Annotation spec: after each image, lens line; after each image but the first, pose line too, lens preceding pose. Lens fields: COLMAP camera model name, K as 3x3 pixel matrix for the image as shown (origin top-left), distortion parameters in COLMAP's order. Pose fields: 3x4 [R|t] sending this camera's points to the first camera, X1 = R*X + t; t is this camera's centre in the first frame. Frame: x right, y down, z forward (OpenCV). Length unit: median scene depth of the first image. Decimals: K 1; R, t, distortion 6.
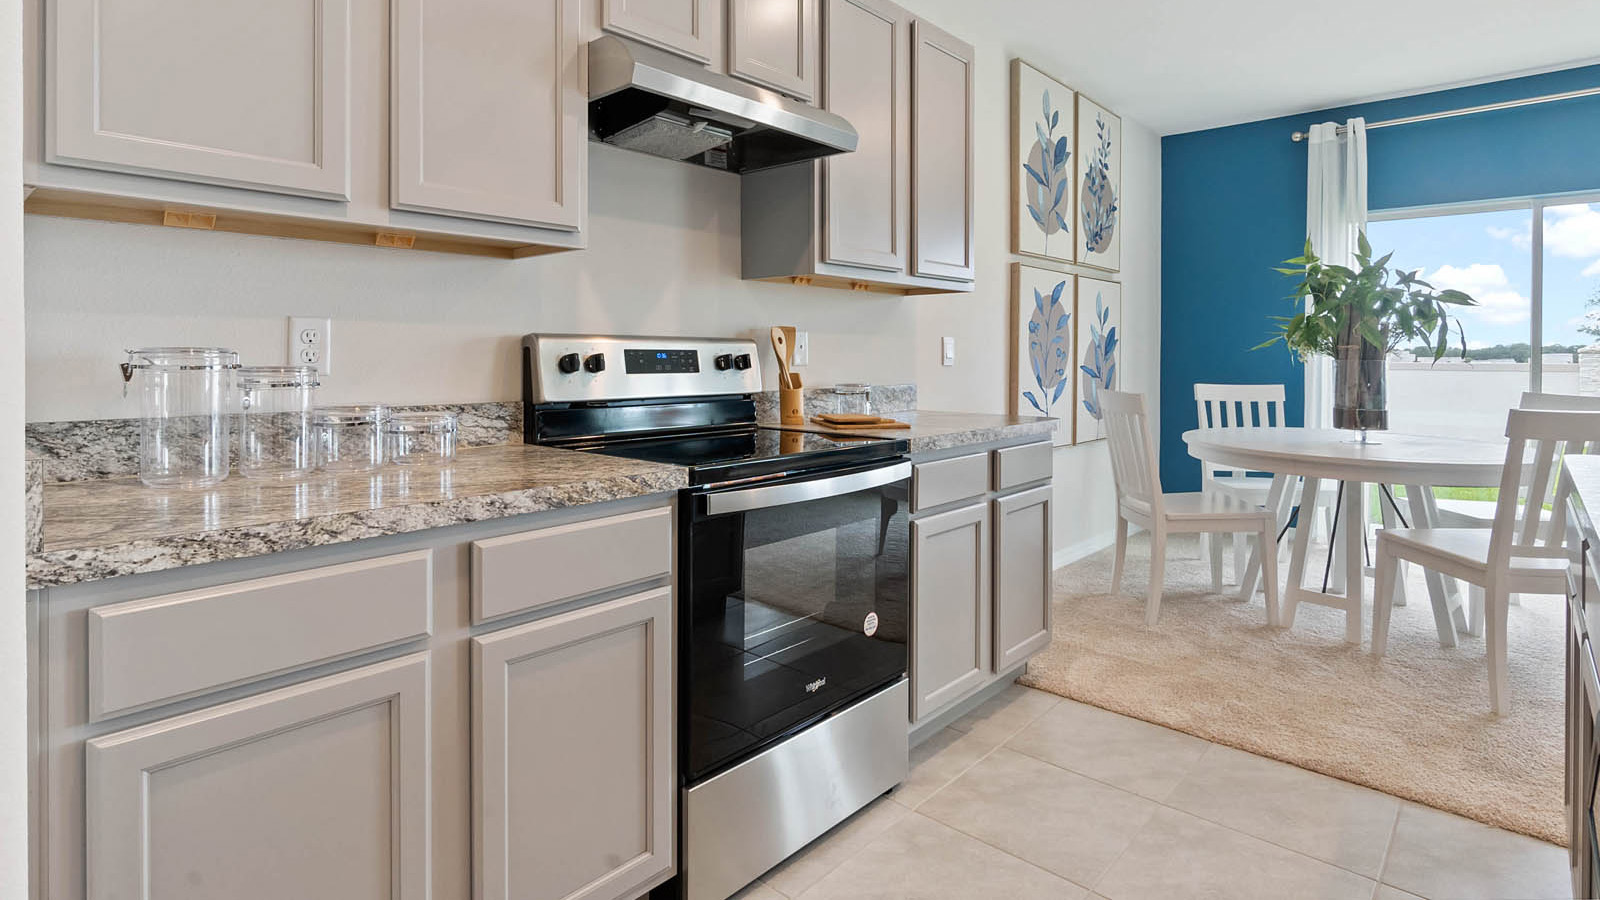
lens RADIAL K [[818.4, 0, 821.7], [0, 818.4, 355.3], [0, 0, 1]] dist [-0.001990, -0.000464]
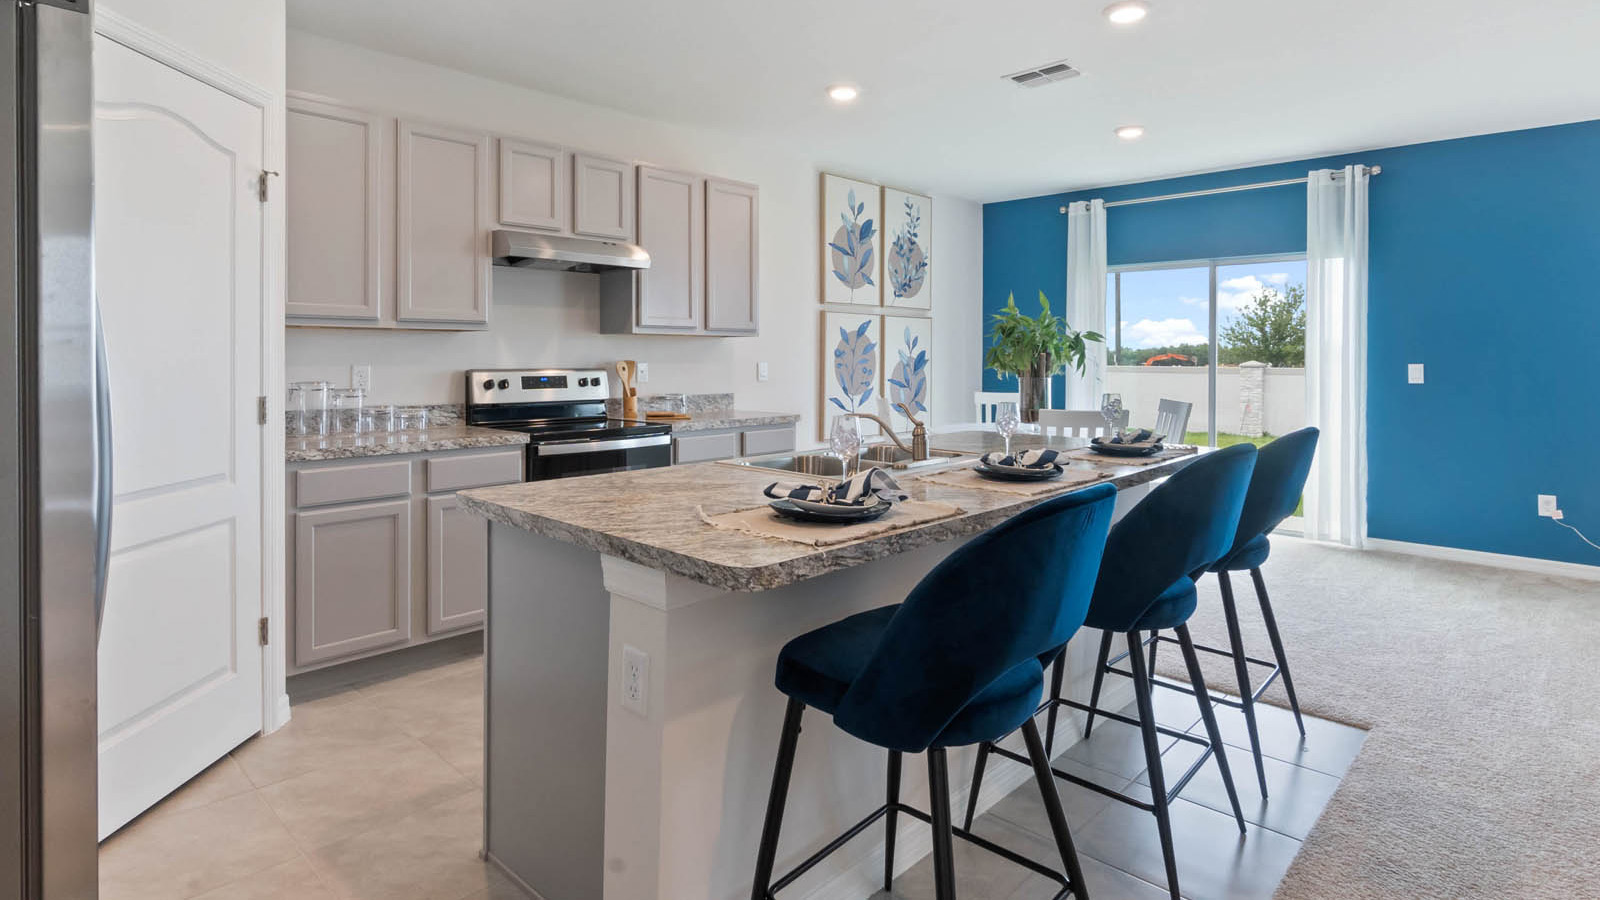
lens RADIAL K [[842.1, 0, 834.4], [0, 842.1, 353.2], [0, 0, 1]] dist [-0.002394, -0.000491]
pose [[0.999758, -0.000955, -0.021994, 0.433068], [0.000846, 0.999987, -0.005005, -0.041973], [0.021998, 0.004985, 0.999746, -0.768019]]
